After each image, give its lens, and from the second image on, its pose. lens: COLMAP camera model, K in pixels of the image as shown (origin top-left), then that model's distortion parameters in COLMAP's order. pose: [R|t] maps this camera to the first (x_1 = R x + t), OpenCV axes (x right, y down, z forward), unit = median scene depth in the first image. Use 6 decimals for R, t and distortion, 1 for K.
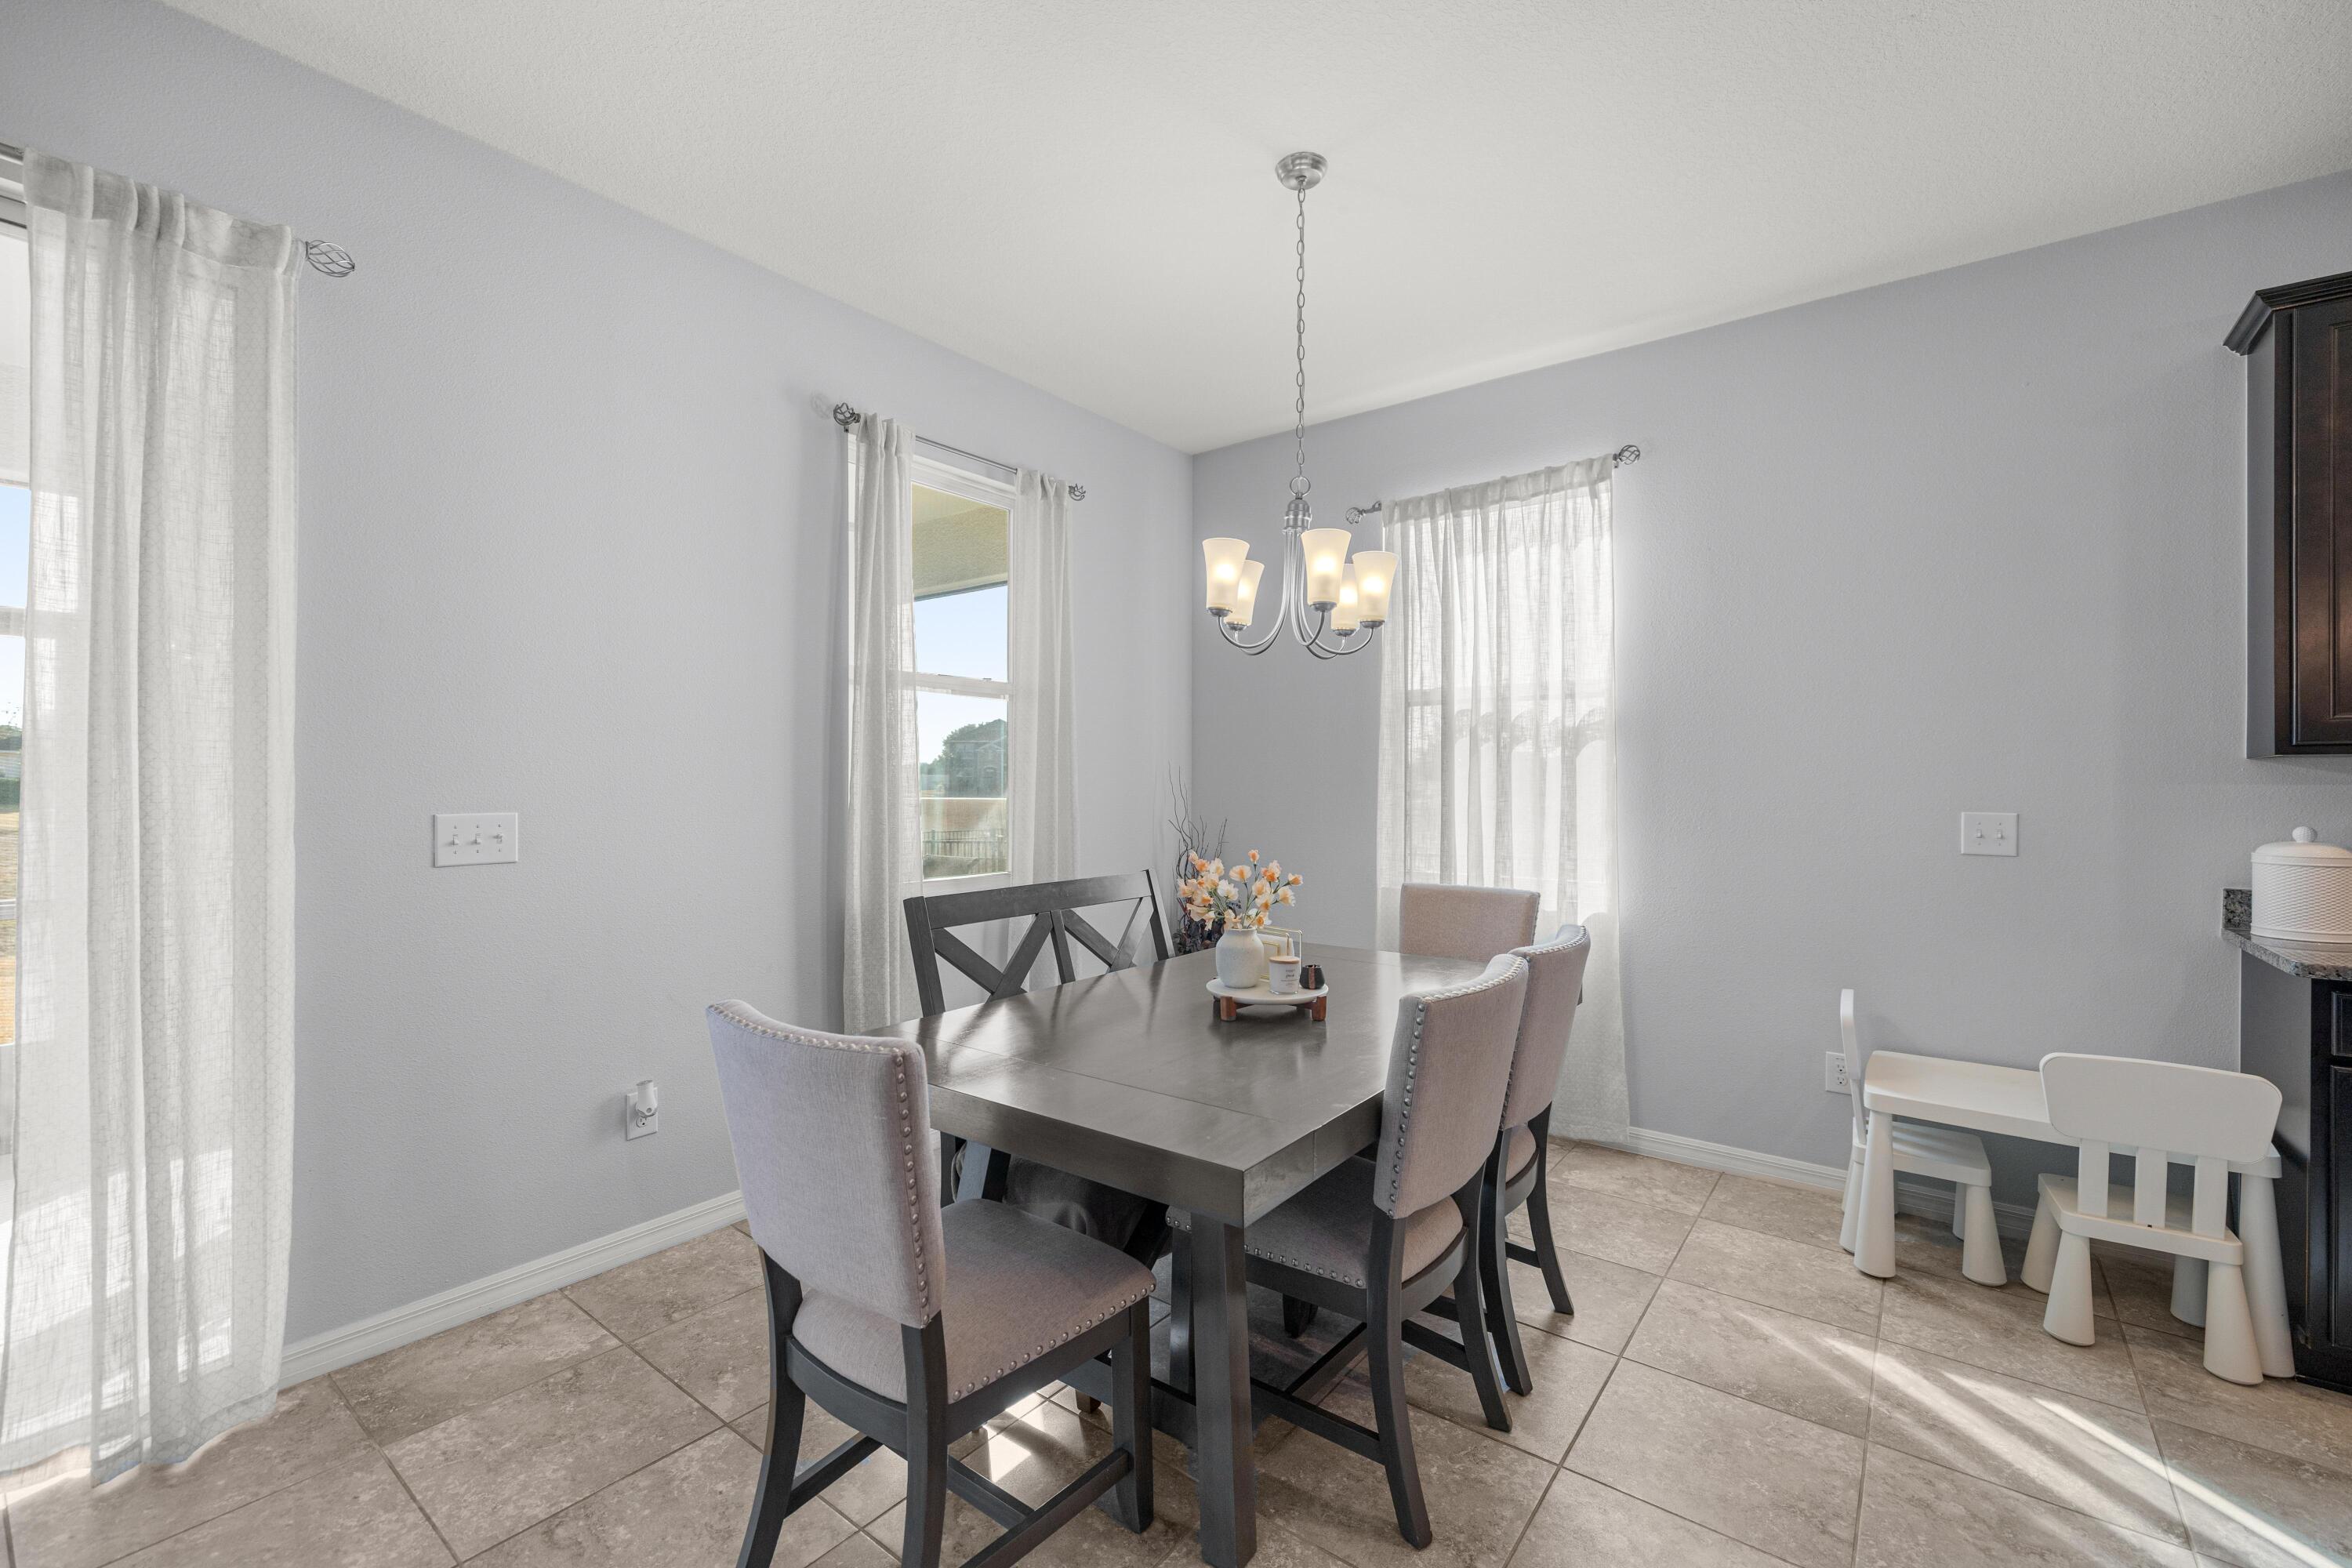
lens RADIAL K [[989.9, 0, 1178.0], [0, 989.9, 781.7], [0, 0, 1]] dist [0.001733, 0.000113]
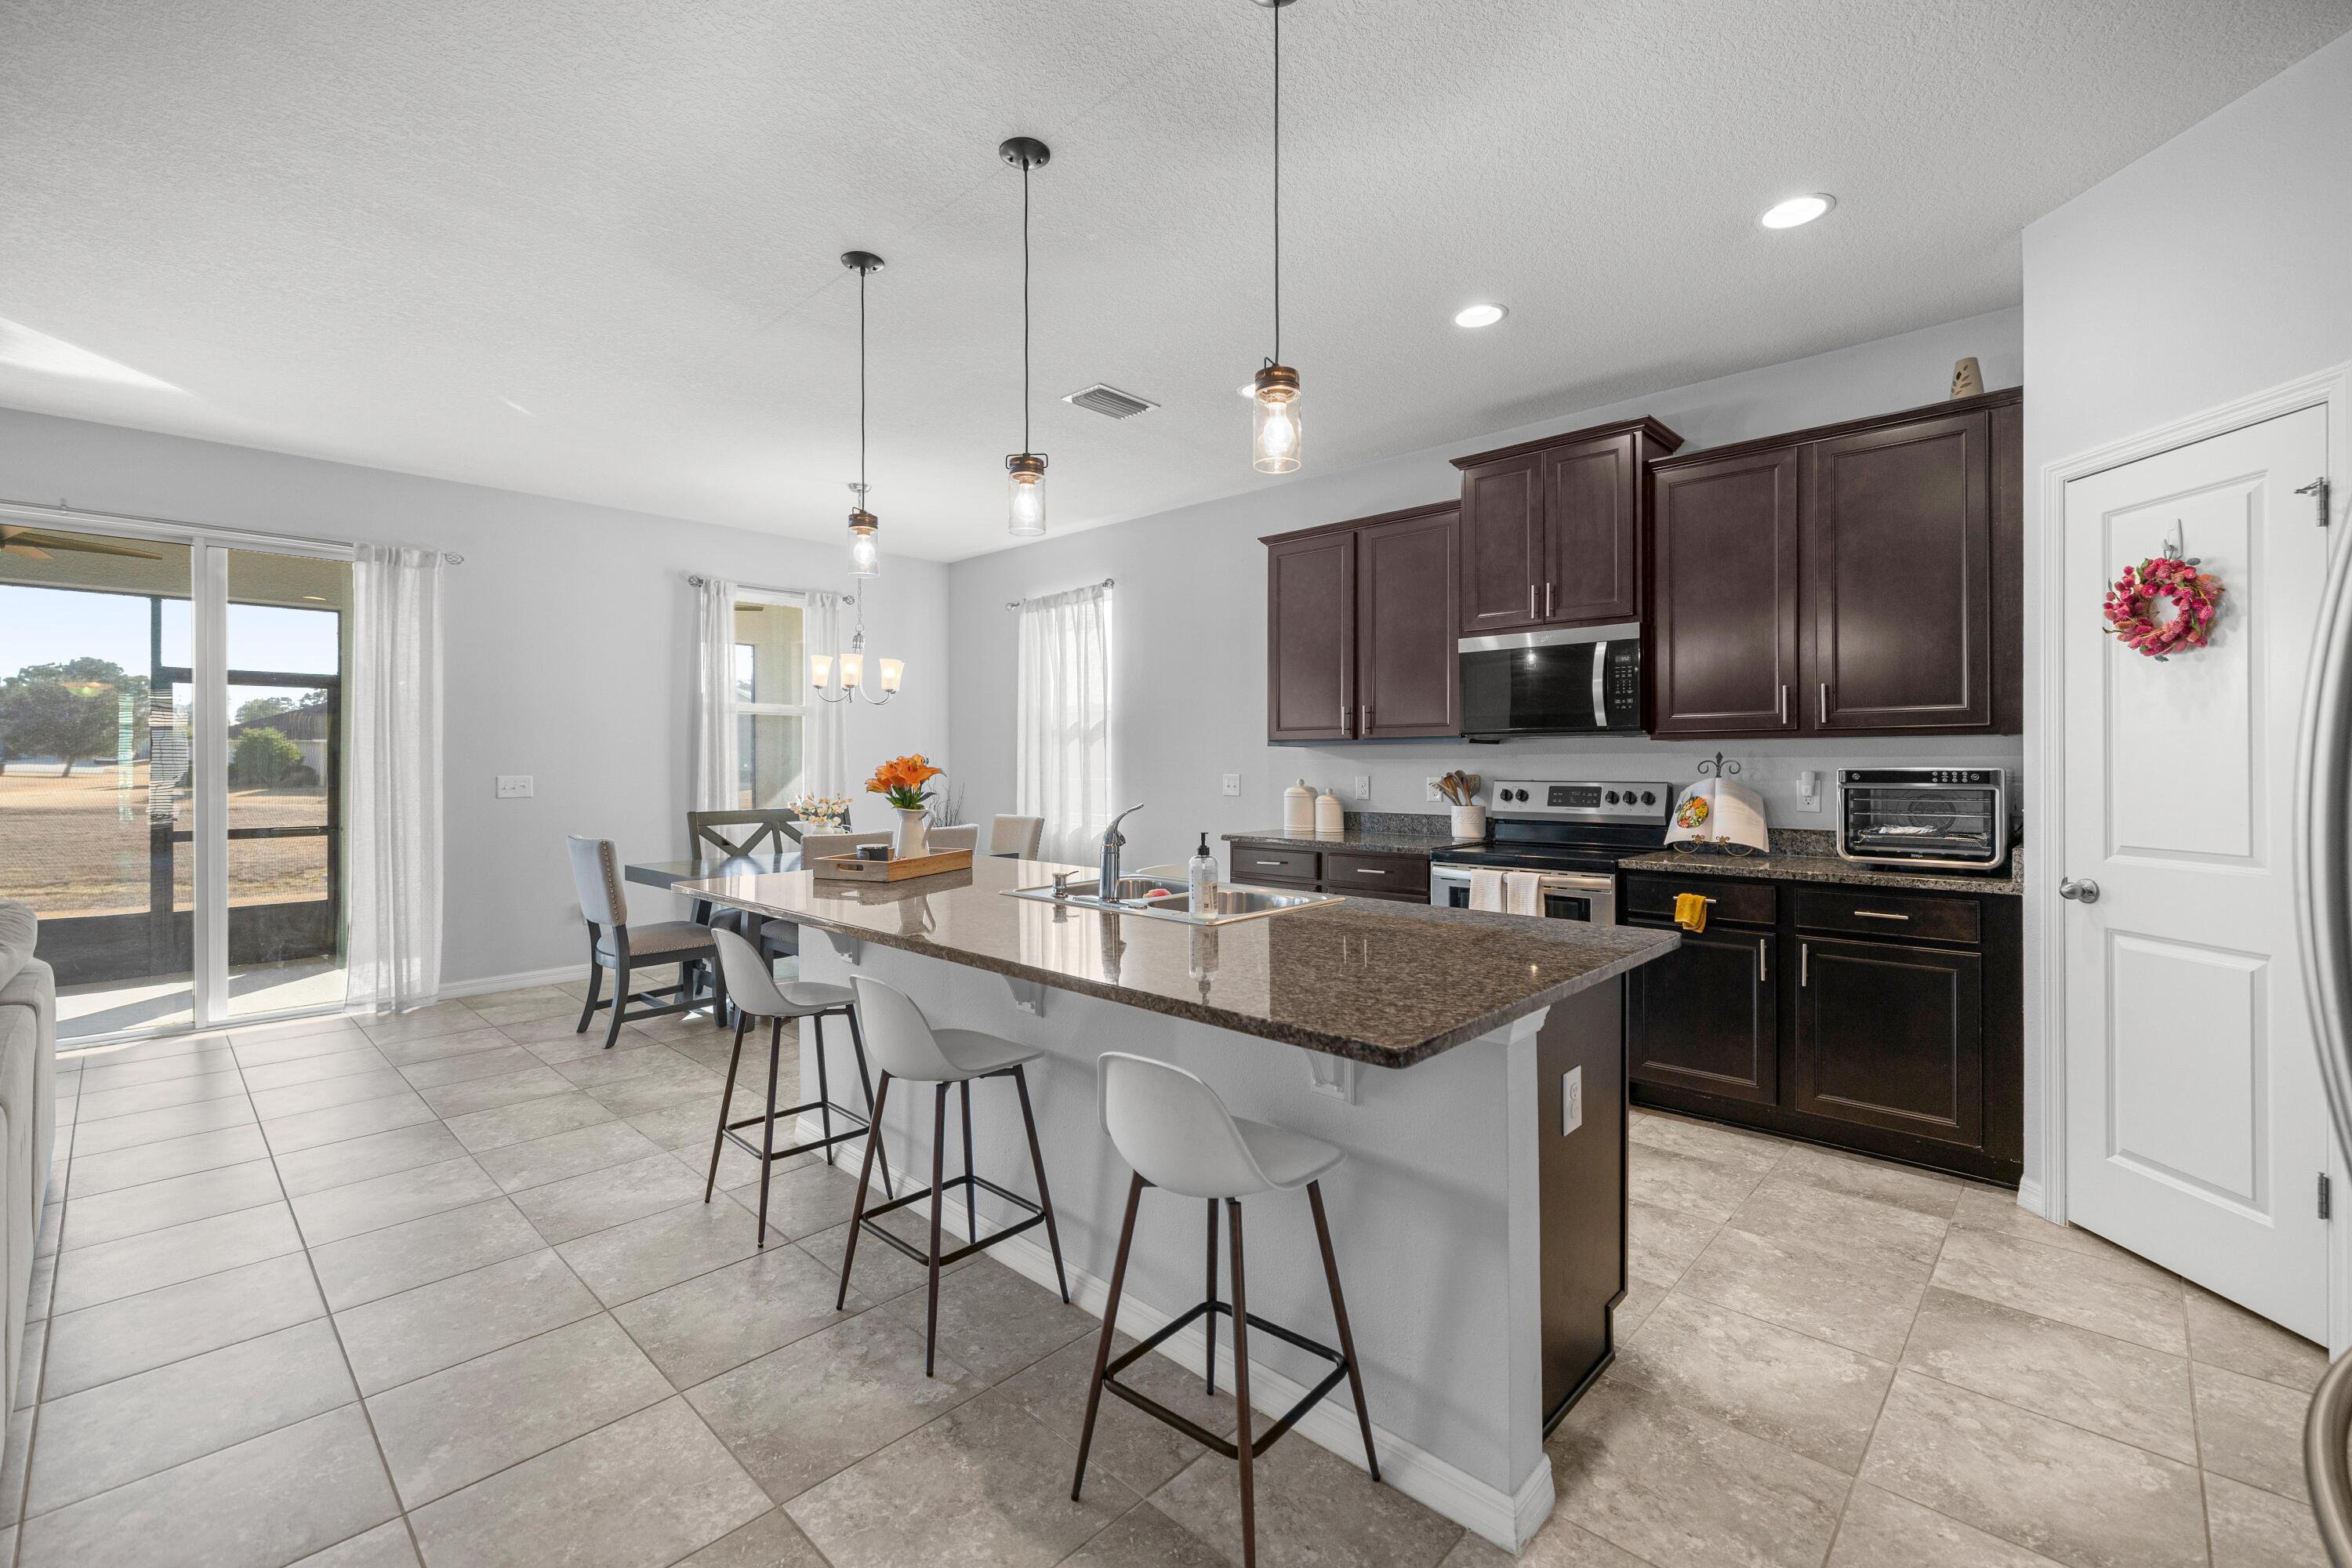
lens RADIAL K [[989.9, 0, 1187.5], [0, 989.9, 762.9], [0, 0, 1]] dist [0.001733, 0.000113]
pose [[0.995711, -0.005194, -0.092367, 1.114373], [0.005216, 0.999986, -0.000006, 0.010281], [0.092366, -0.000476, 0.995725, -1.211363]]
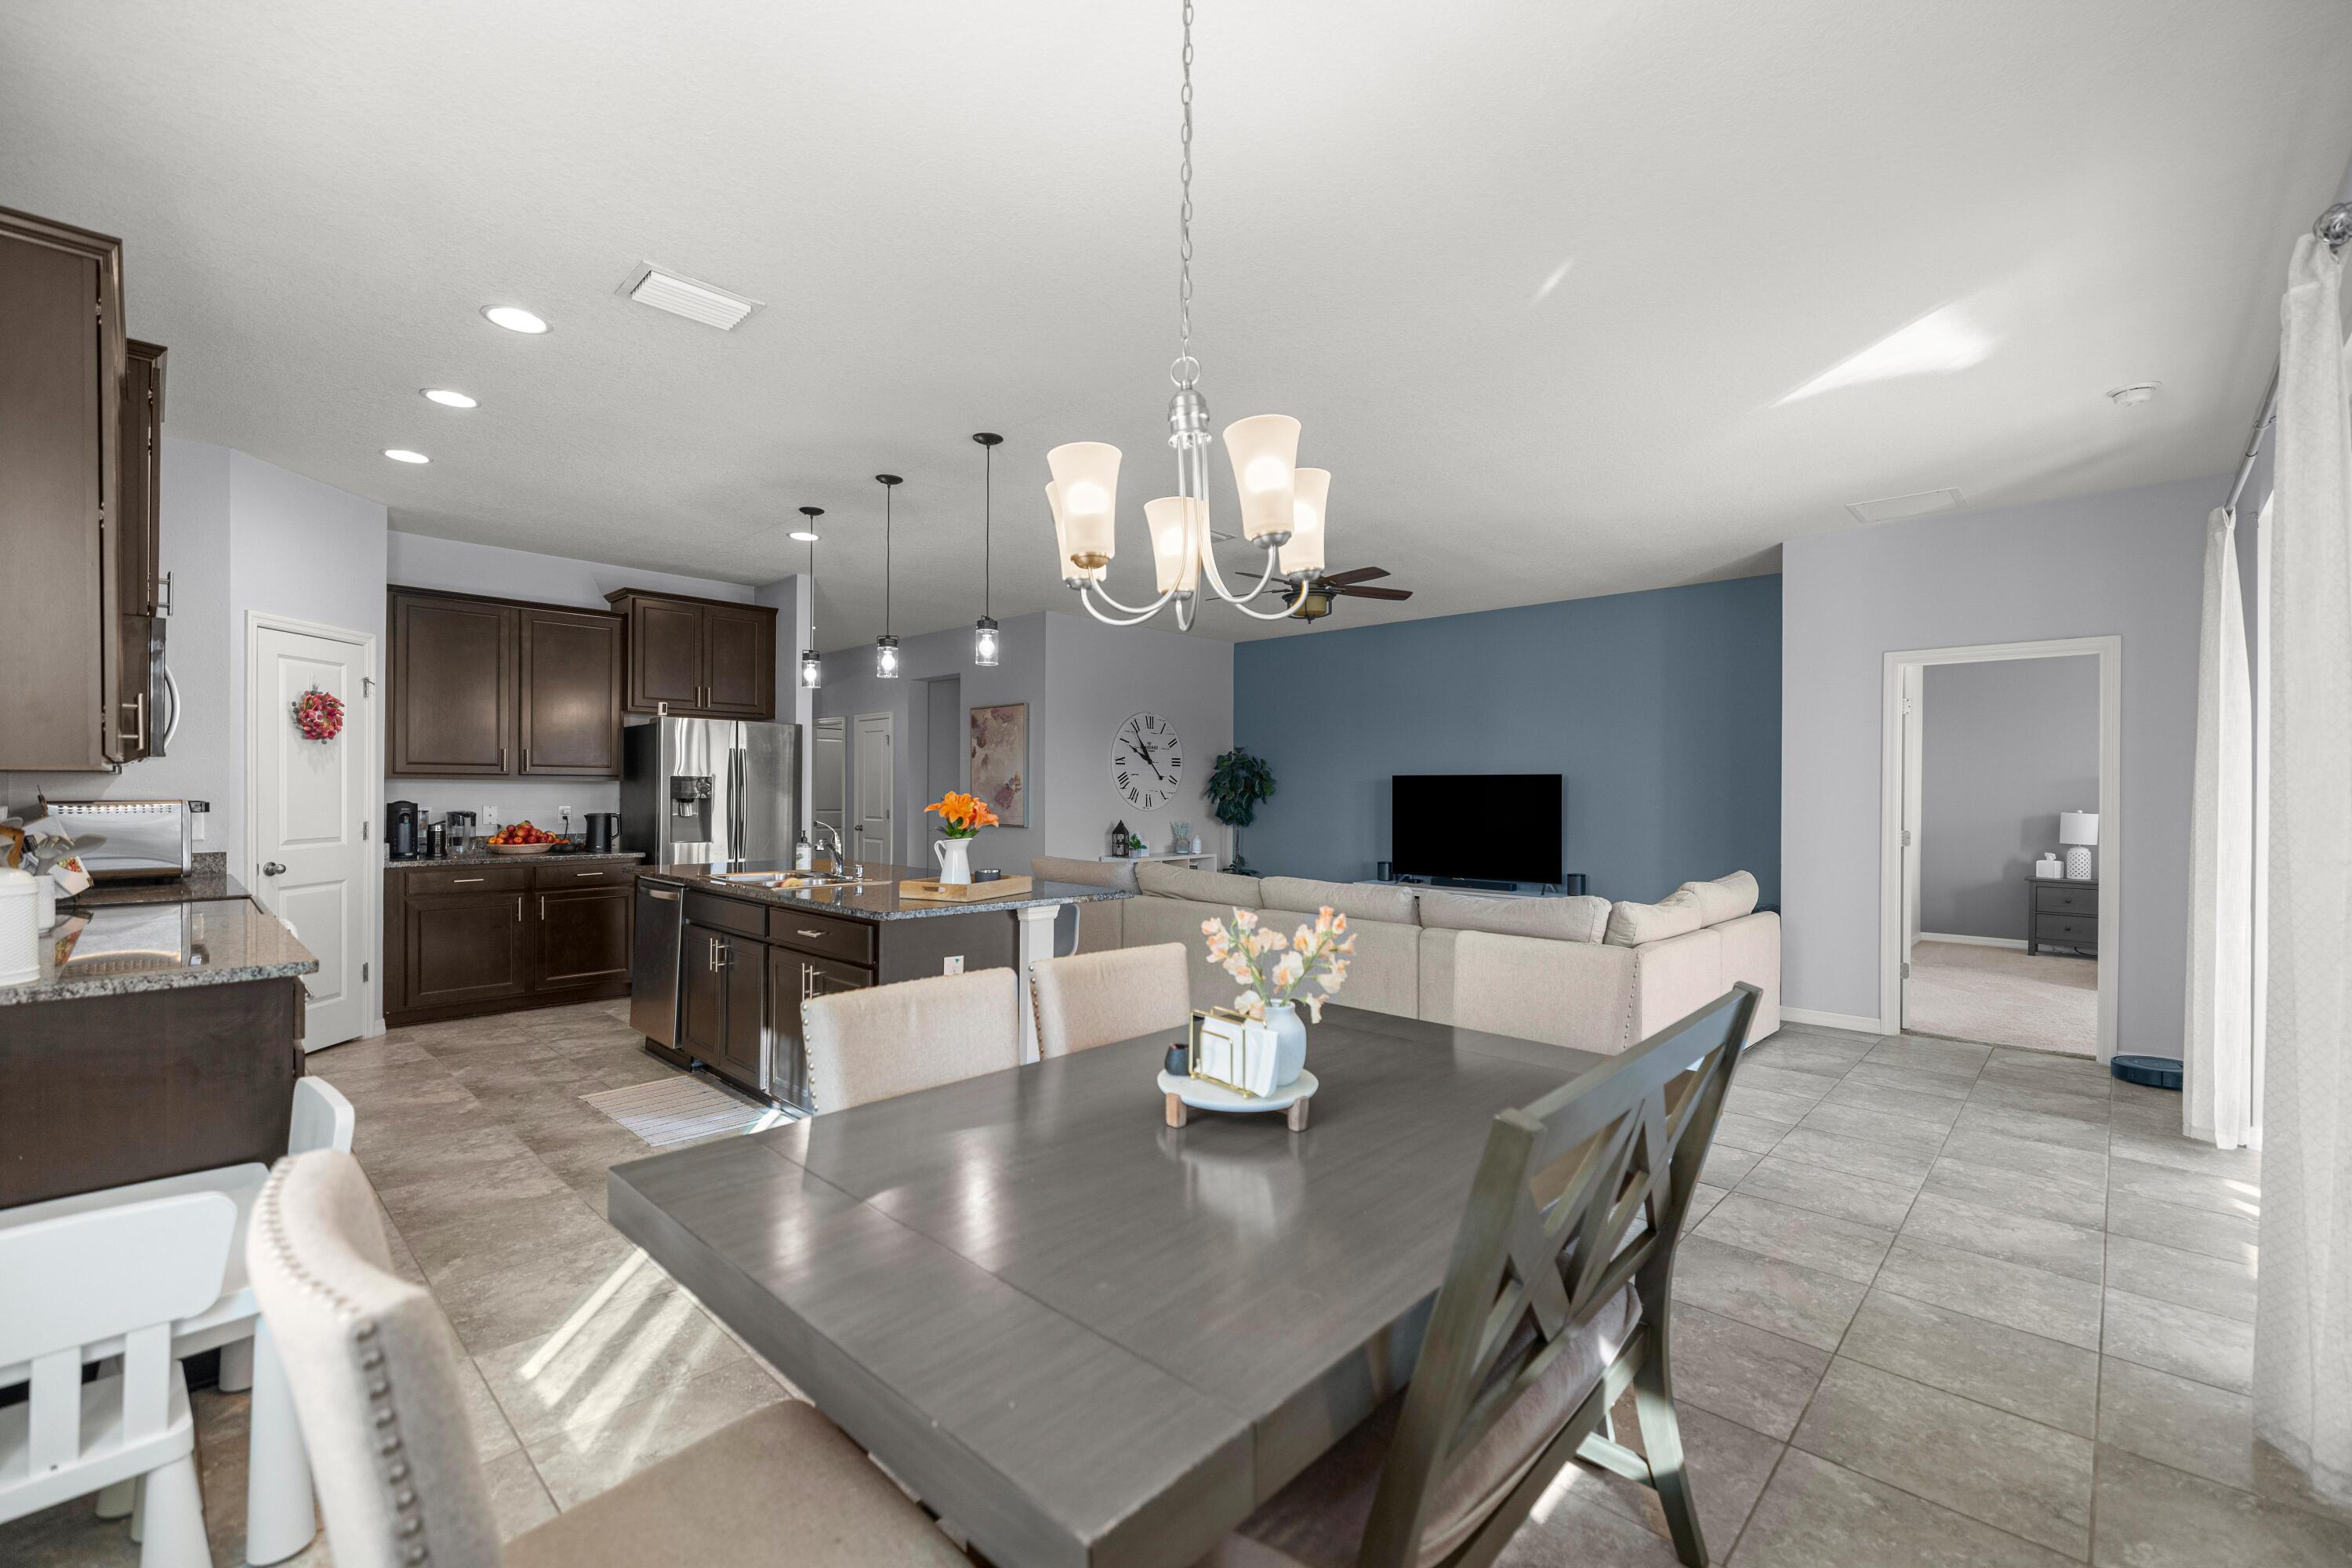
lens RADIAL K [[989.9, 0, 1164.2], [0, 989.9, 791.1], [0, 0, 1]] dist [0.001733, 0.000113]
pose [[-0.993364, -0.010792, 0.114501, 0.060423], [-0.010390, 0.999938, 0.004110, -0.017310], [-0.114539, 0.002893, -0.993415, 1.746700]]
